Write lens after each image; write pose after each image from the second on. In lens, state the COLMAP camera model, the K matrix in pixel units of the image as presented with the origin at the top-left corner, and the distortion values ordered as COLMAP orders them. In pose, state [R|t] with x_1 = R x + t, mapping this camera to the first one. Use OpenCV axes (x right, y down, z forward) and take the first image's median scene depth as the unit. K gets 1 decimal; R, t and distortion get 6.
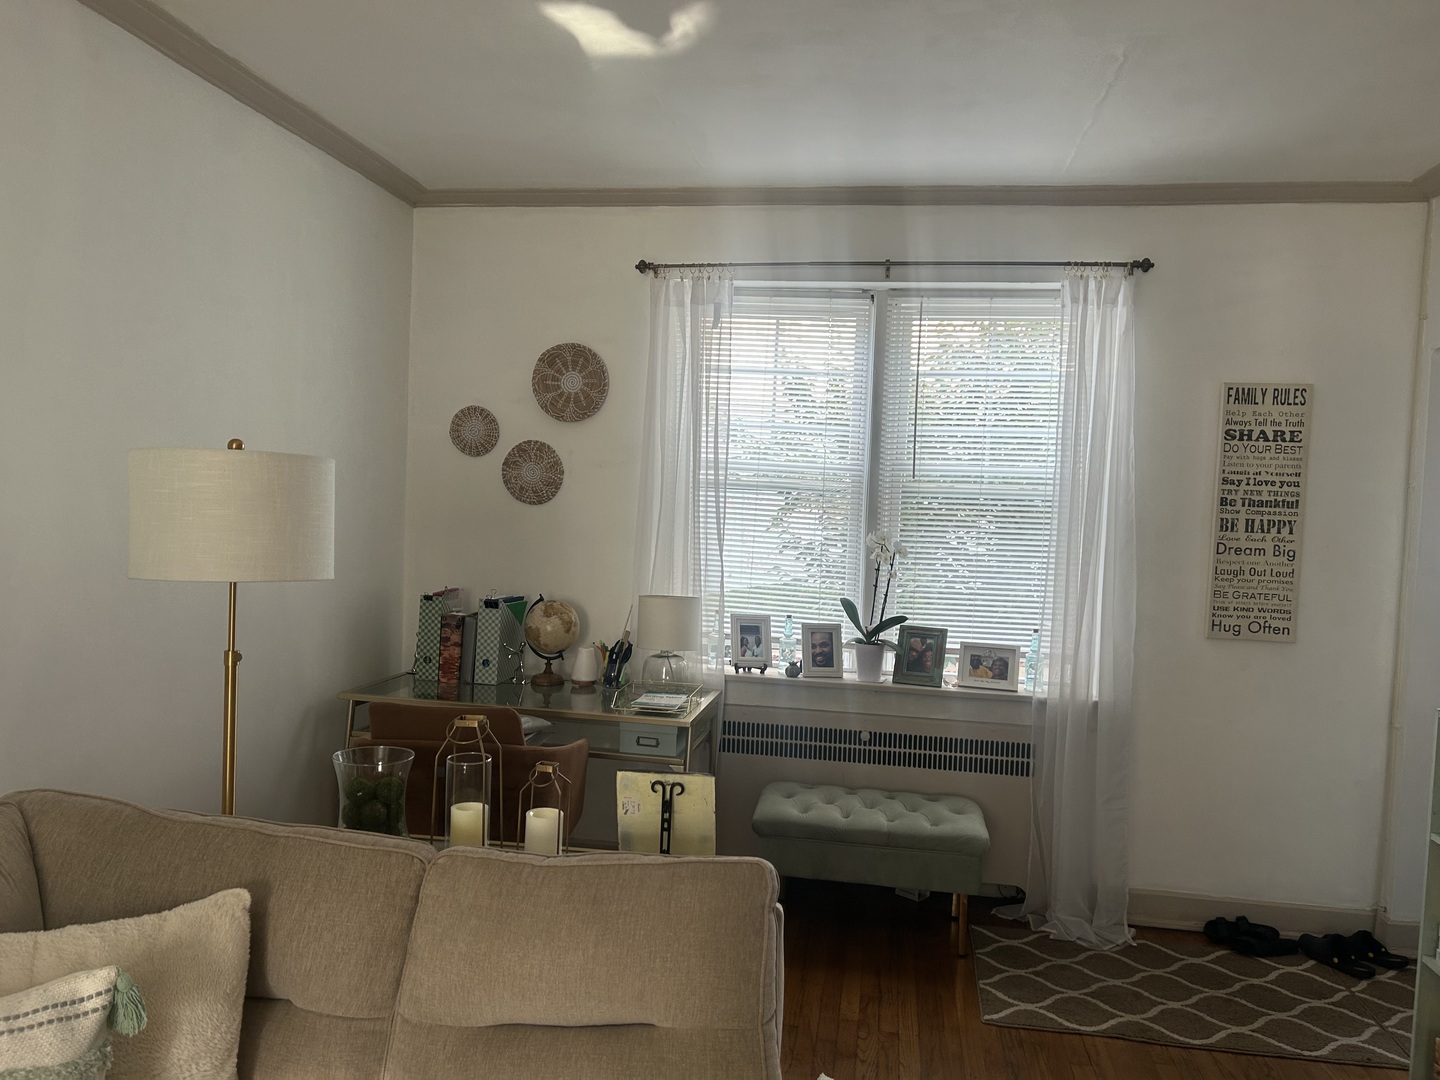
lens RADIAL K [[1090.2, 0, 719.1], [0, 1090.2, 539.5], [0, 0, 1]] dist [0.023853, -0.019554]
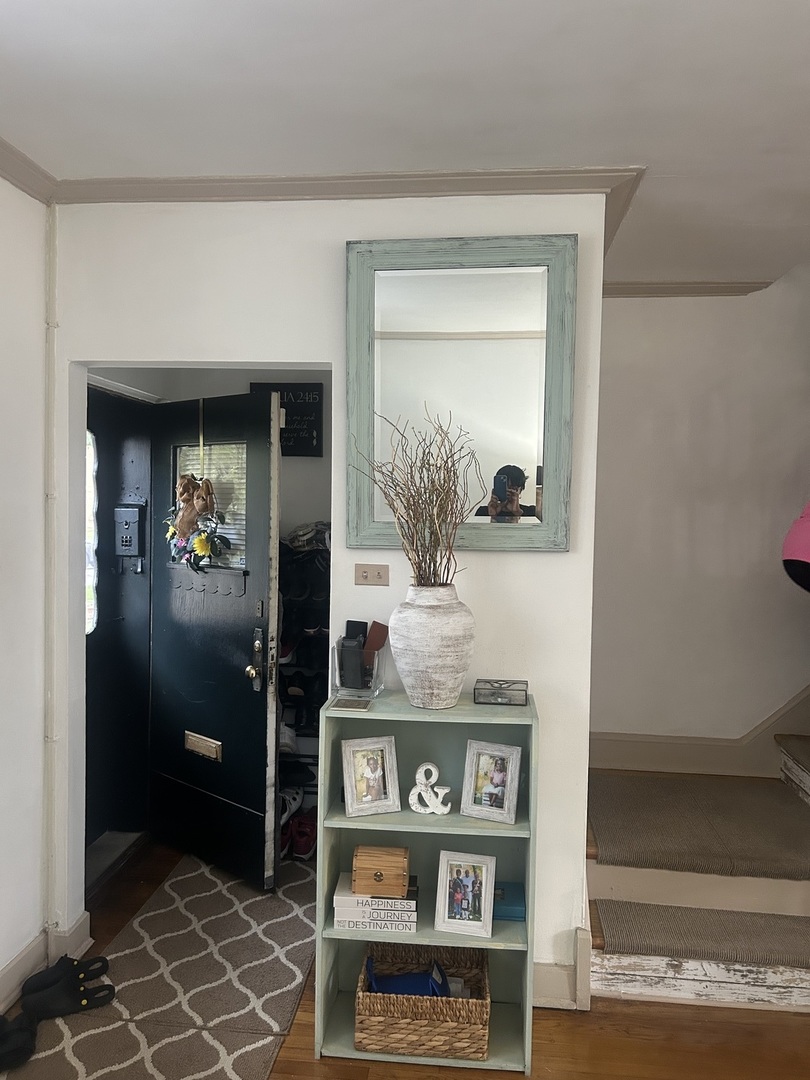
lens RADIAL K [[817.6, 0, 404.8], [0, 817.6, 540.7], [0, 0, 1]] dist [0.023853, -0.019554]
pose [[-0.030480, -0.066372, 0.997329, -0.130204], [0.022472, 0.997495, 0.067070, -0.055053], [-0.999283, 0.024456, -0.028912, 0.761773]]
